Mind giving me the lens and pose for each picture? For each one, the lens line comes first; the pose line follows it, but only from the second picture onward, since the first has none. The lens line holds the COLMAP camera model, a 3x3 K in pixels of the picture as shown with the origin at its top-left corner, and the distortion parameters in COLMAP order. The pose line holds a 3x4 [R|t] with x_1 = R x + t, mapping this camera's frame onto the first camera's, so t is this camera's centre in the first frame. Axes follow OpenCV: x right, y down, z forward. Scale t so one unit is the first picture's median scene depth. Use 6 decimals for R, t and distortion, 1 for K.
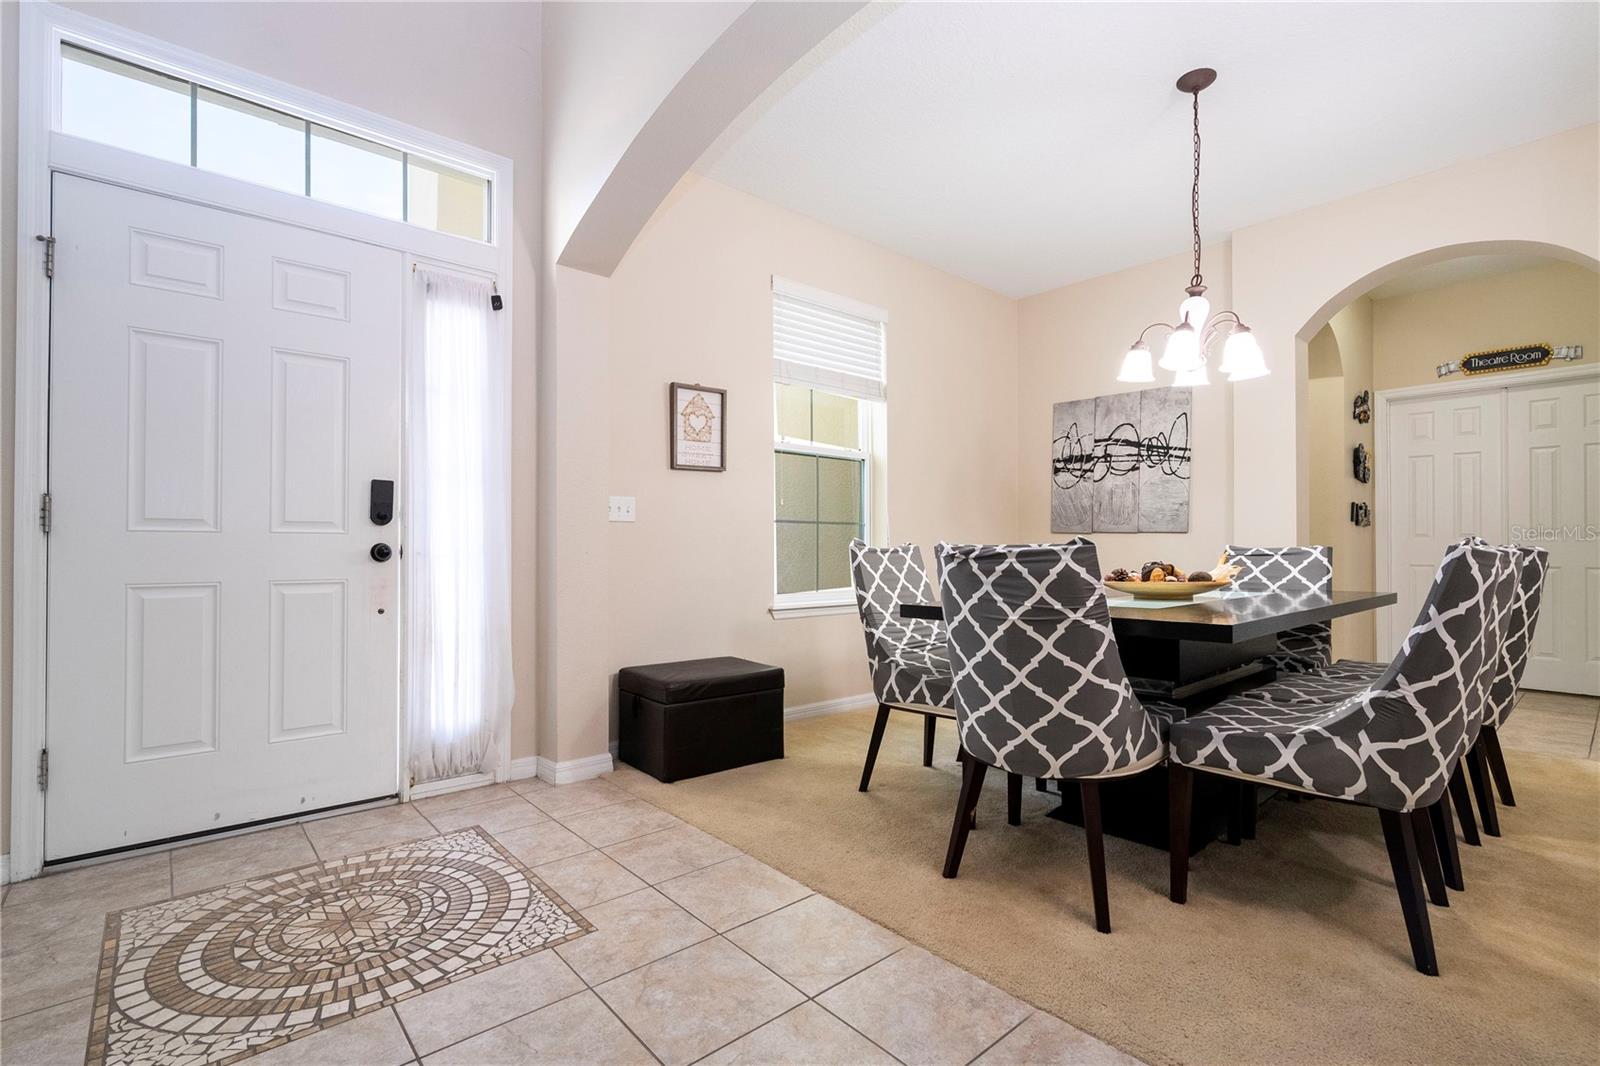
lens RADIAL K [[730.8, 0, 804.1], [0, 730.8, 539.9], [0, 0, 1]] dist [-0.004133, 0.002047]
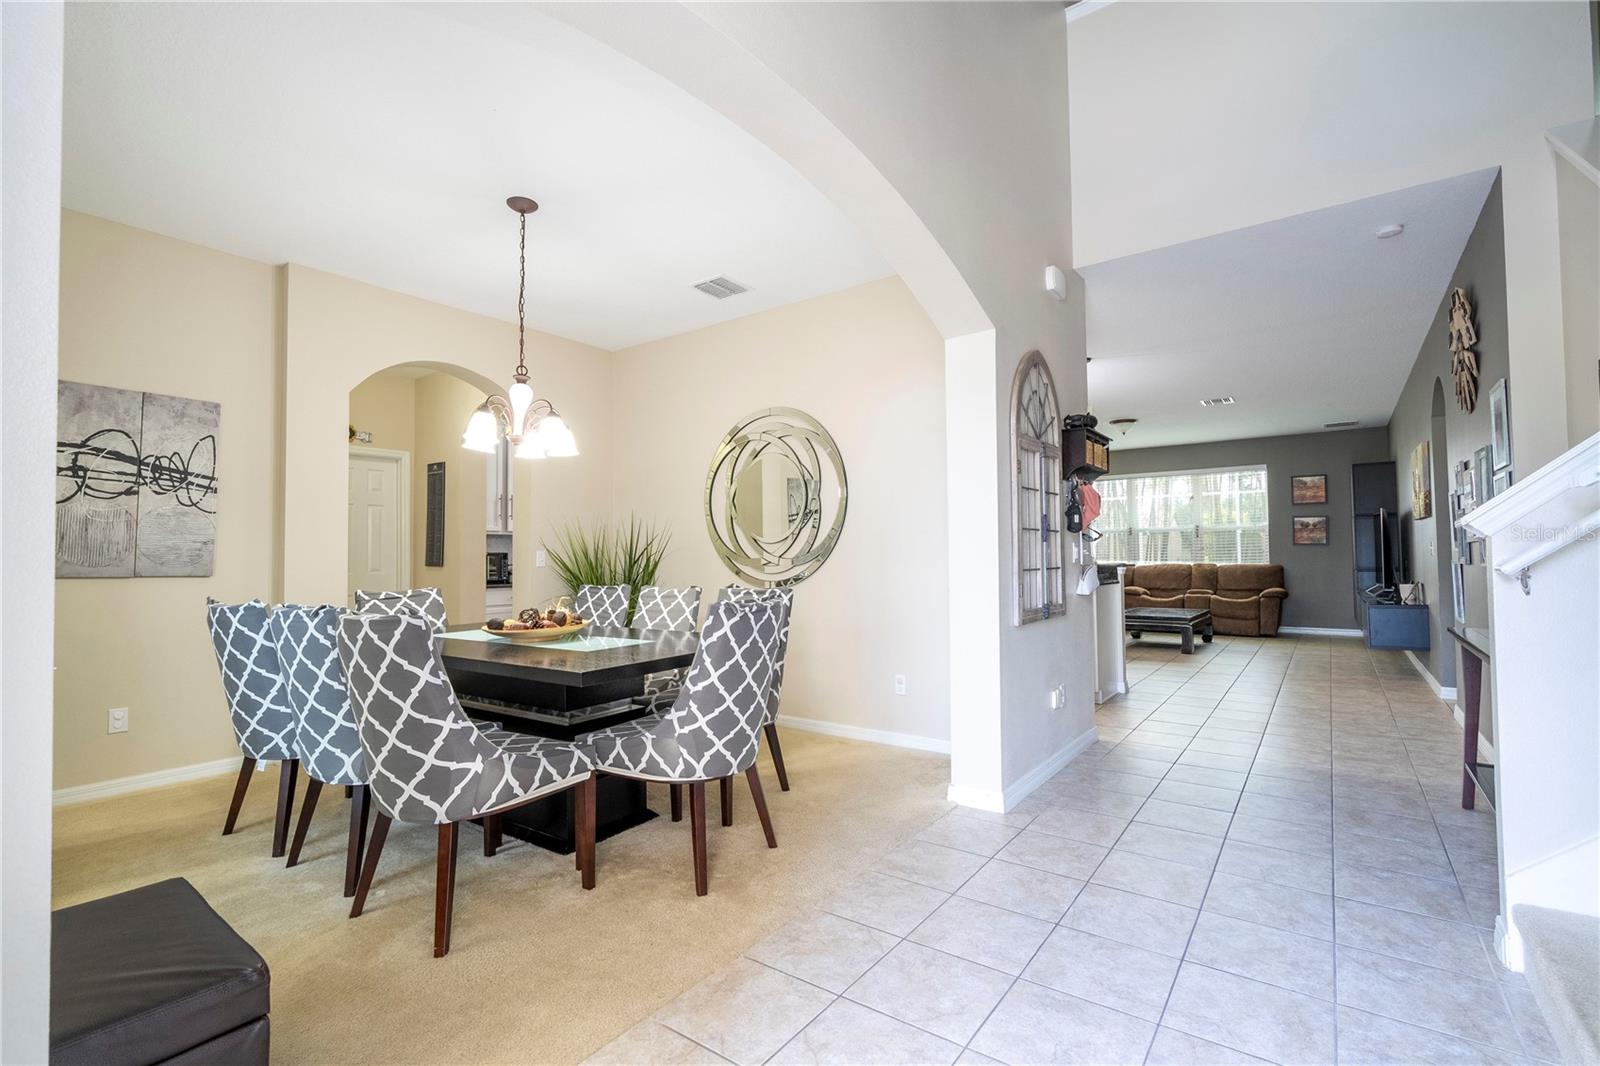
lens RADIAL K [[730.8, 0, 796.5], [0, 730.8, 535.9], [0, 0, 1]] dist [-0.004133, 0.002047]
pose [[-0.221390, 0.030880, 0.974696, -1.064023], [0.001922, 0.999510, -0.031230, -0.068883], [-0.975184, -0.005041, -0.221341, 1.225518]]
